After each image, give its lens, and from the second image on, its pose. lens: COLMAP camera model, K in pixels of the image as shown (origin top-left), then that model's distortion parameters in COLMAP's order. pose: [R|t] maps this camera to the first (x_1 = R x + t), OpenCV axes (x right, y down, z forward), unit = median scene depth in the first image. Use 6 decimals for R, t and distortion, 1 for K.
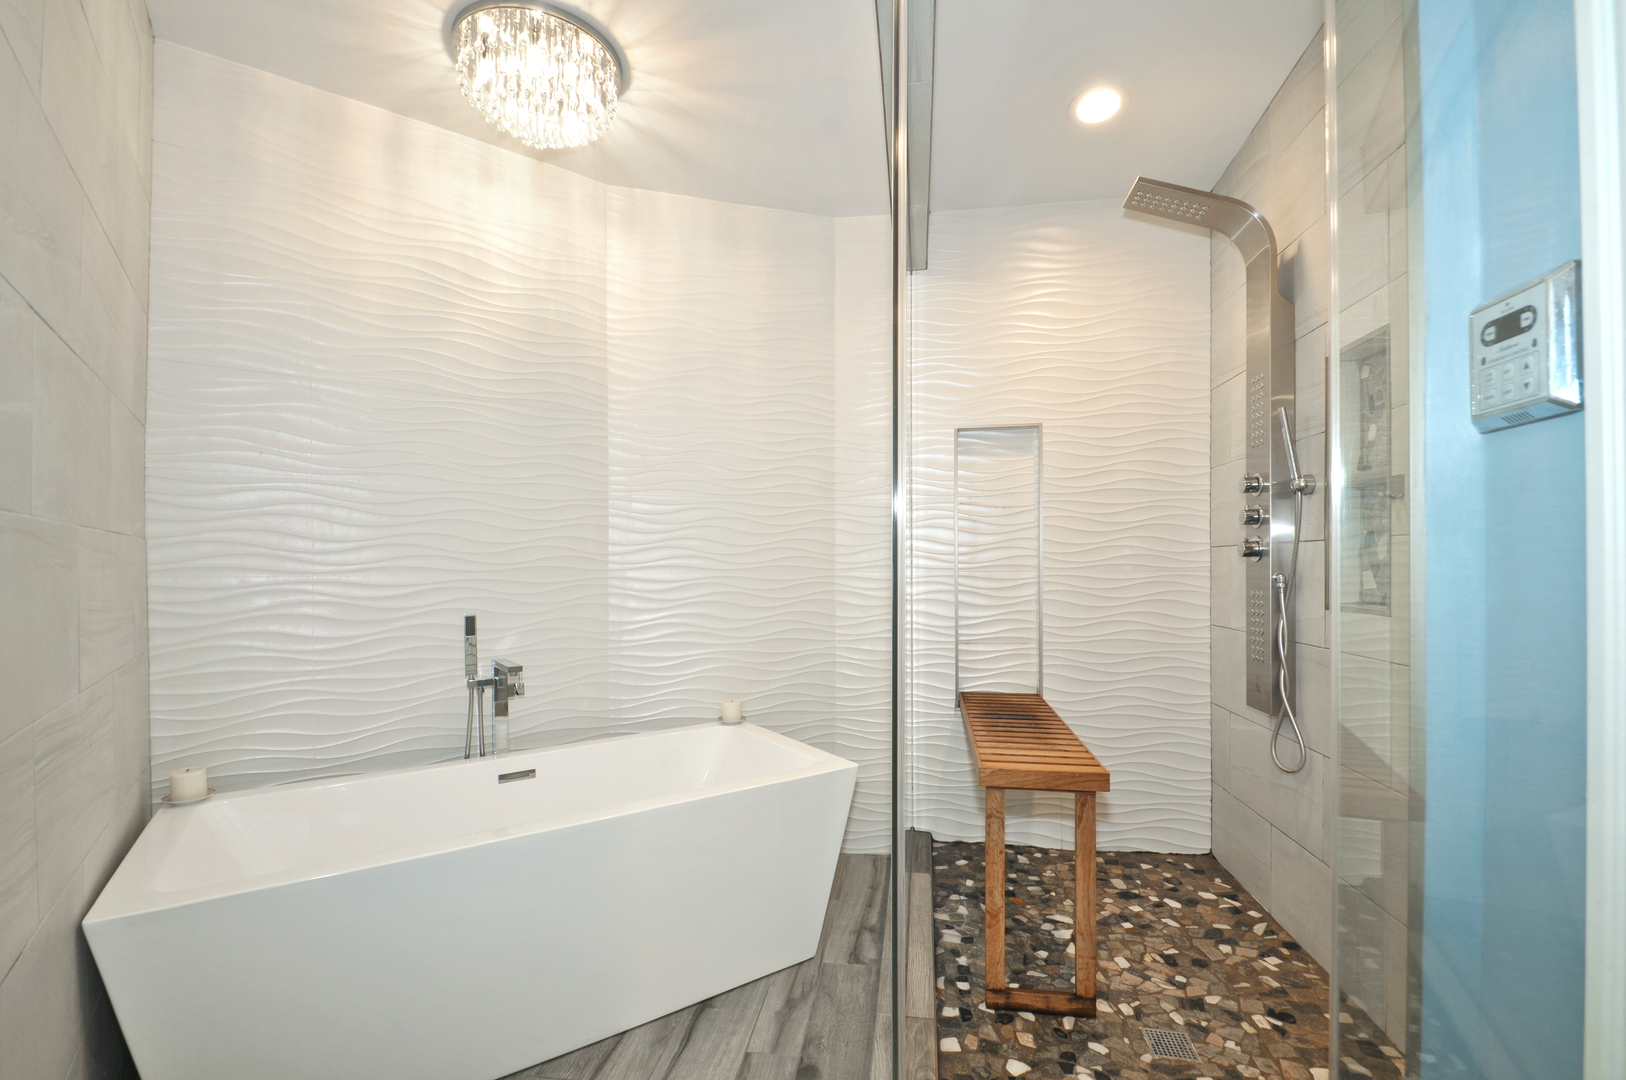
lens RADIAL K [[736.3, 0, 813.9], [0, 736.3, 551.9], [0, 0, 1]] dist [0.001788, -0.001700]
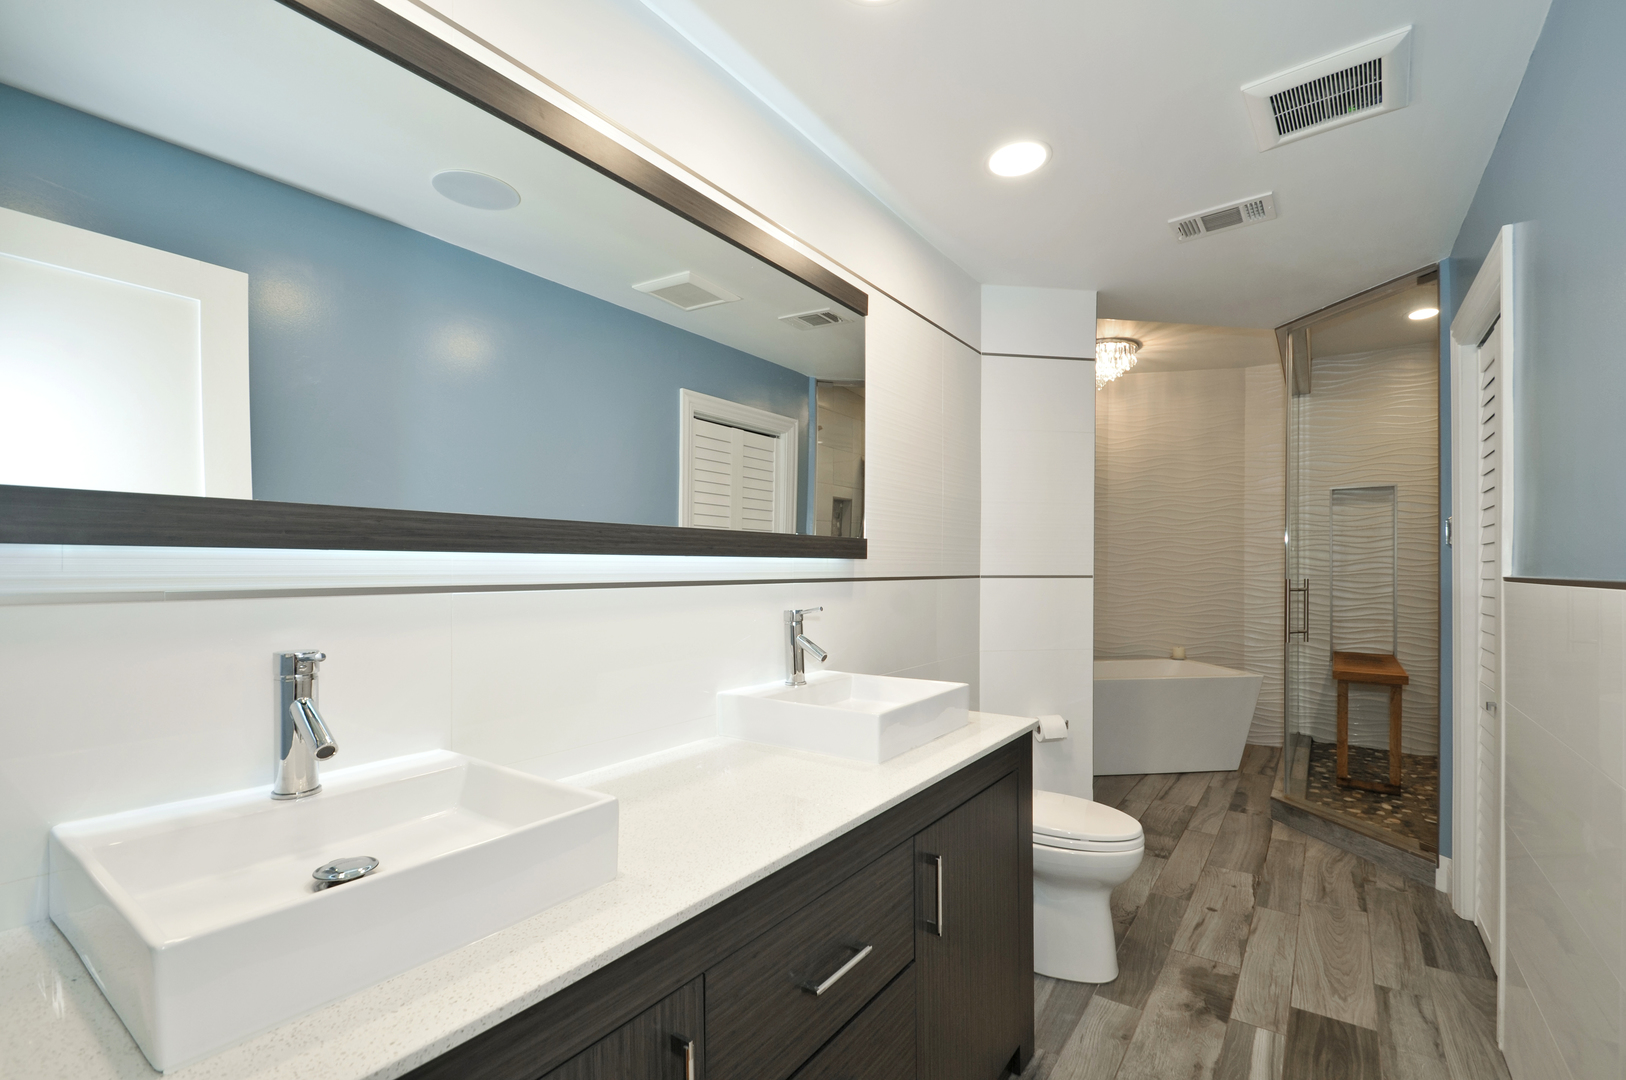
lens RADIAL K [[736.3, 0, 802.1], [0, 736.3, 564.5], [0, 0, 1]] dist [0.001788, -0.001700]
pose [[0.889181, 0.000578, -0.457555, -0.104086], [0.006801, 0.999872, 0.014479, -0.033911], [0.457505, -0.015986, 0.889063, -1.006728]]
